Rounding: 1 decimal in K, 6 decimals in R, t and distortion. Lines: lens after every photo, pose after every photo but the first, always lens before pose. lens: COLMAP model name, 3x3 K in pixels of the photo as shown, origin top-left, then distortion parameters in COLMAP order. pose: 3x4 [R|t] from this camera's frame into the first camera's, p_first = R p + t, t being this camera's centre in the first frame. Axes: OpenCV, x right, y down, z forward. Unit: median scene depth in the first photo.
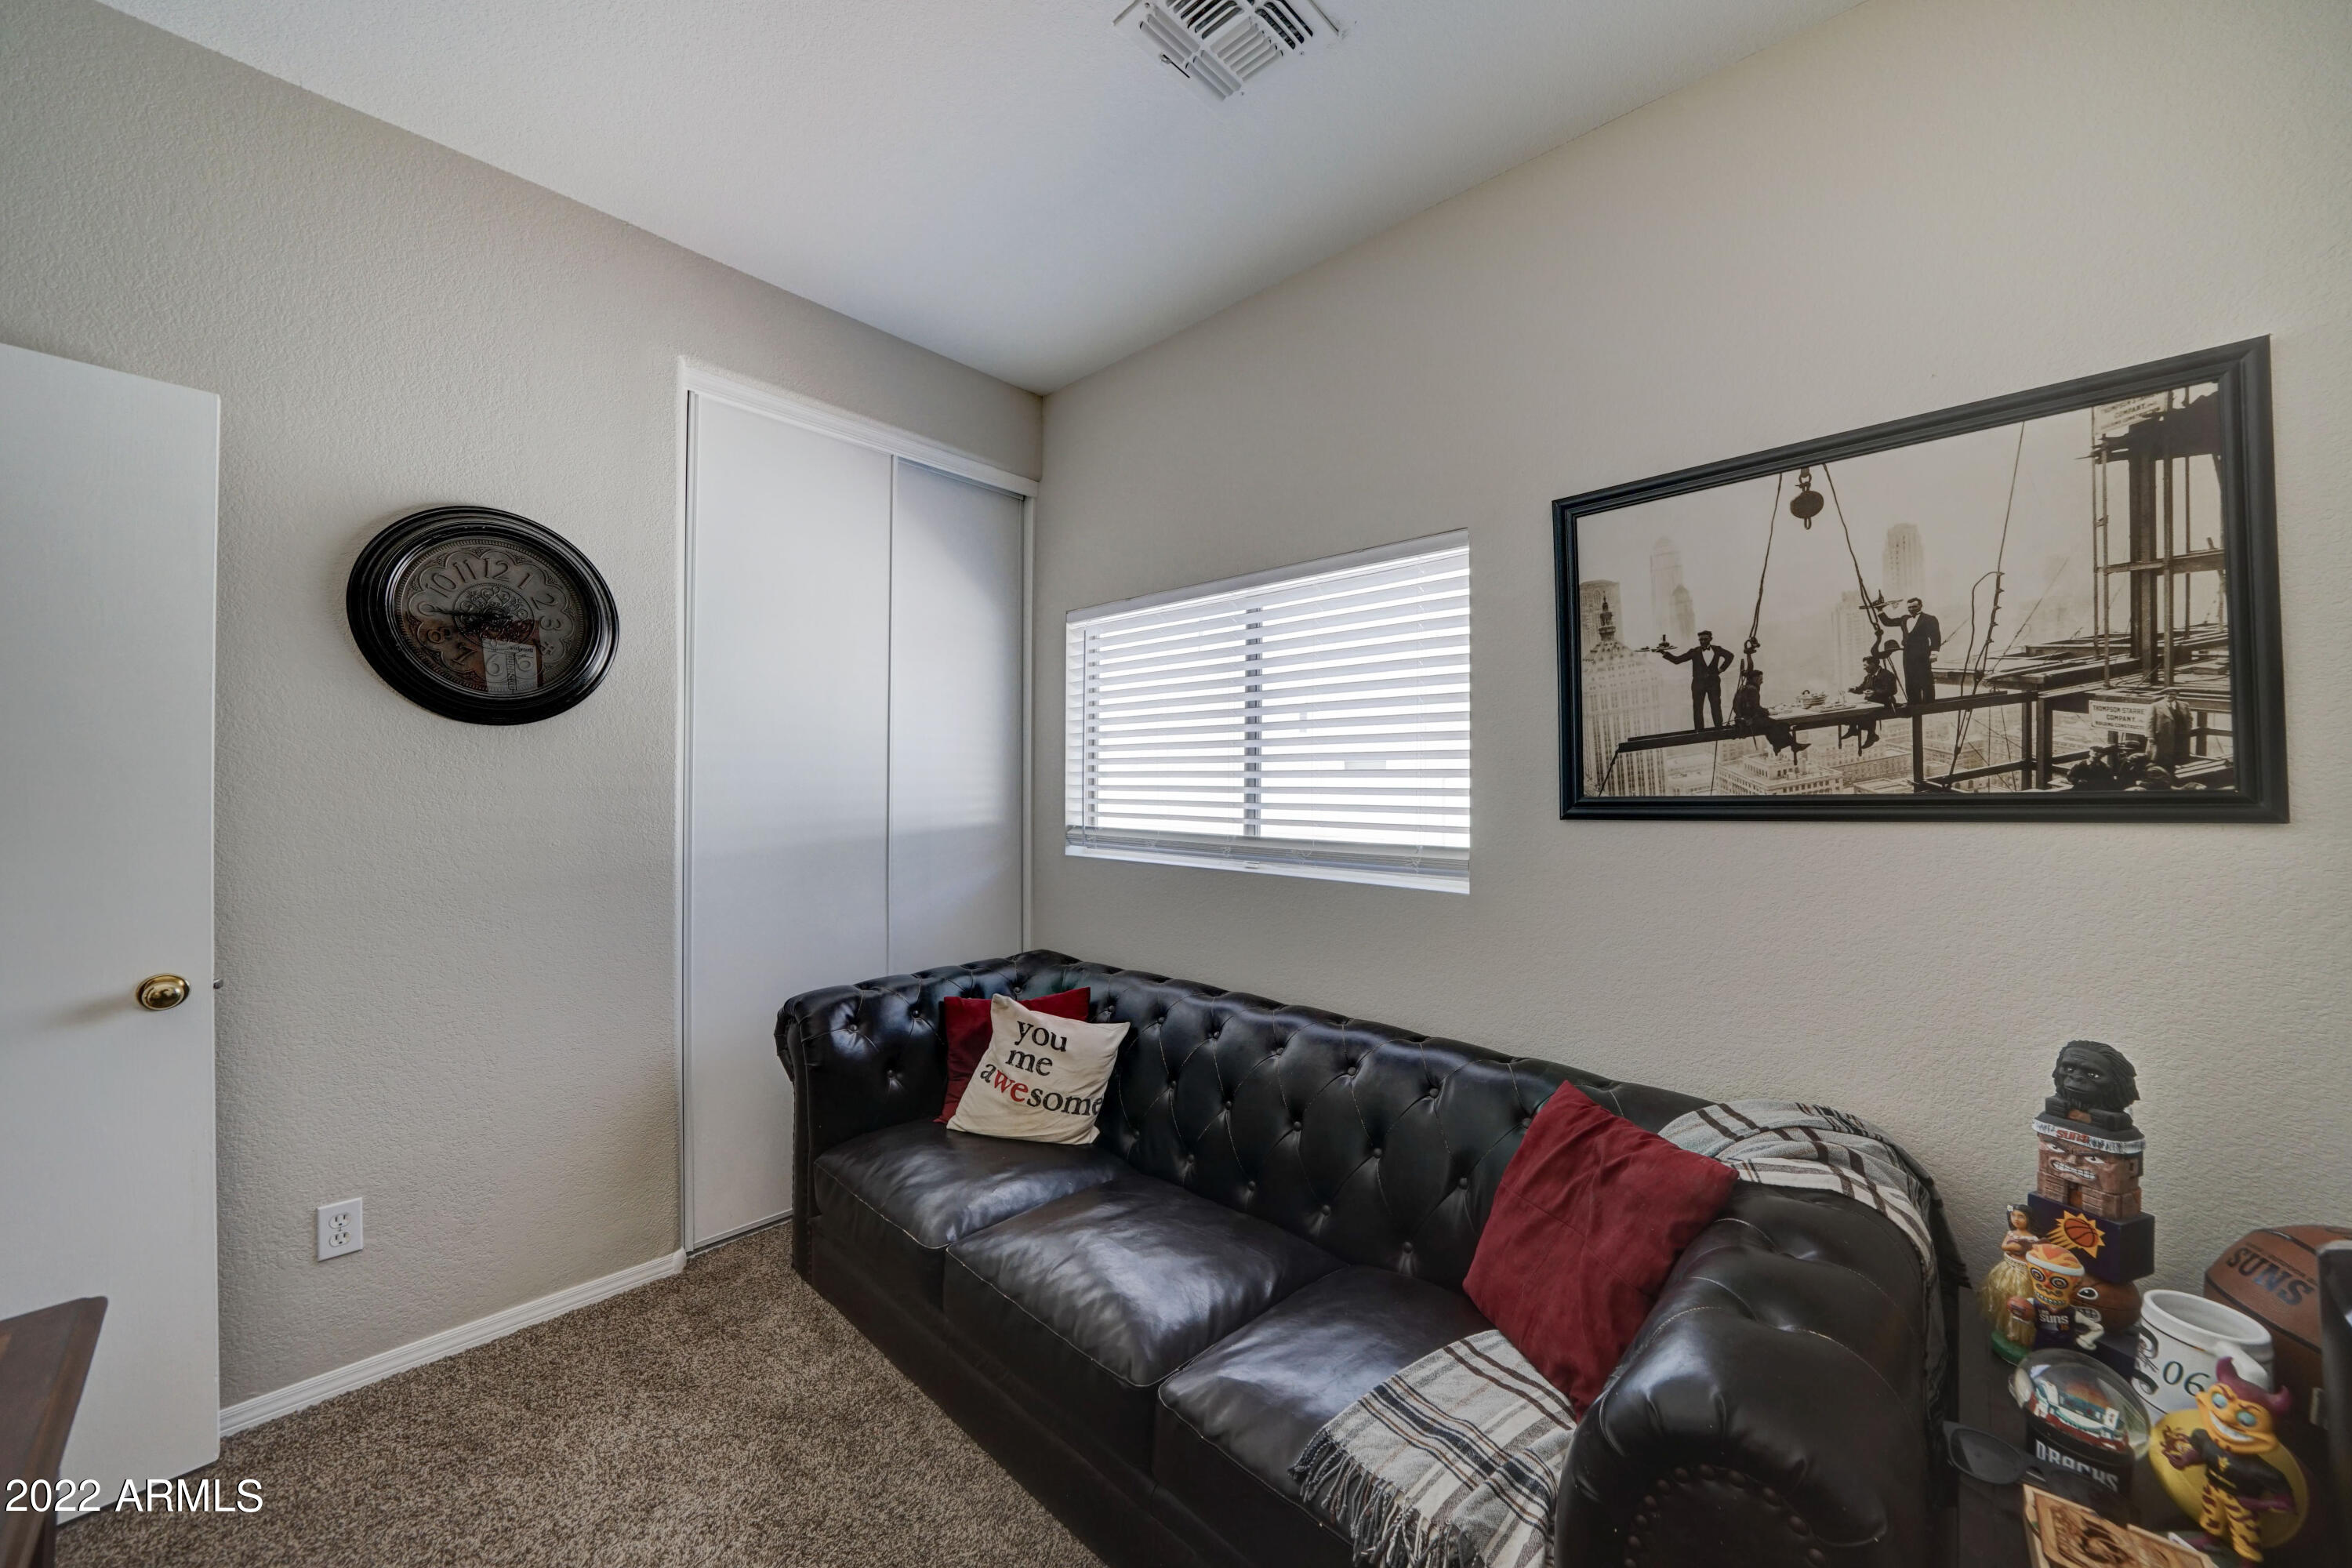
lens RADIAL K [[827.6, 0, 1172.3], [0, 827.6, 791.0], [0, 0, 1]] dist [-0.020206, -0.000165]
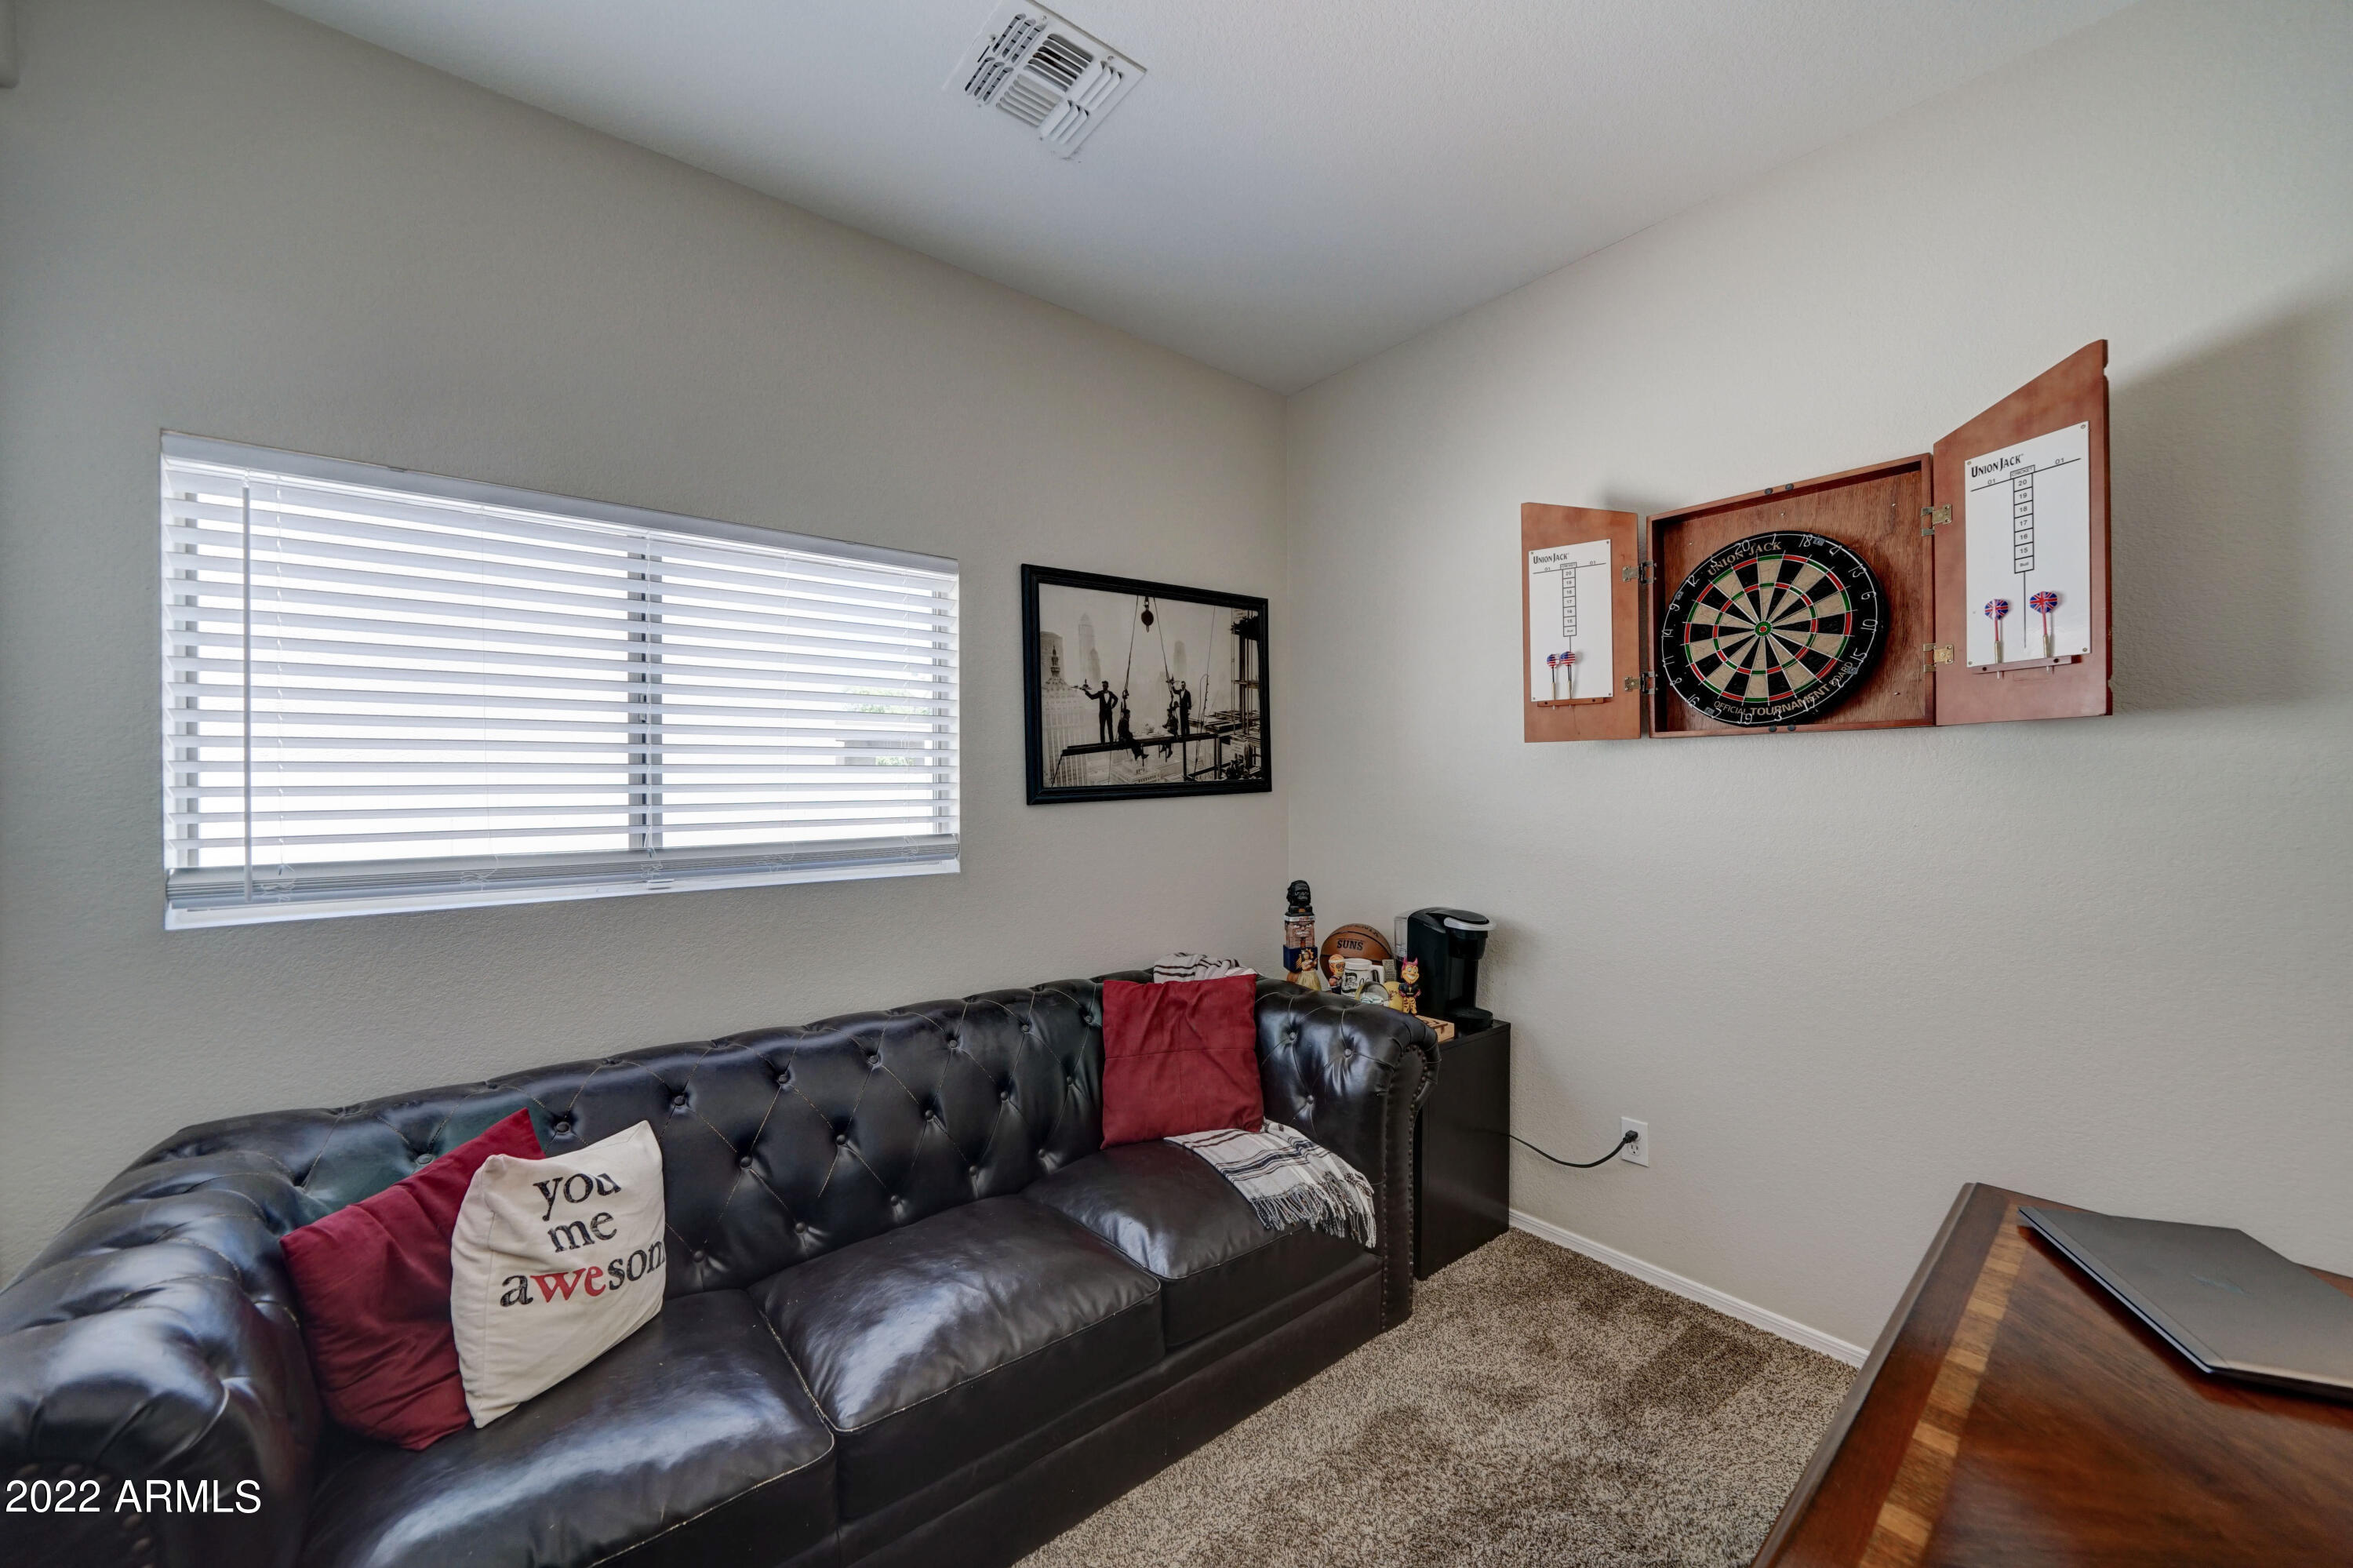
lens RADIAL K [[902.7, 0, 1169.2], [0, 902.7, 786.9], [0, 0, 1]] dist [-0.003118, -0.000174]
pose [[0.140494, -0.015736, 0.989956, -1.093276], [0.012011, 0.999827, 0.014188, -0.014597], [-0.990009, 0.009897, 0.140659, 0.655017]]
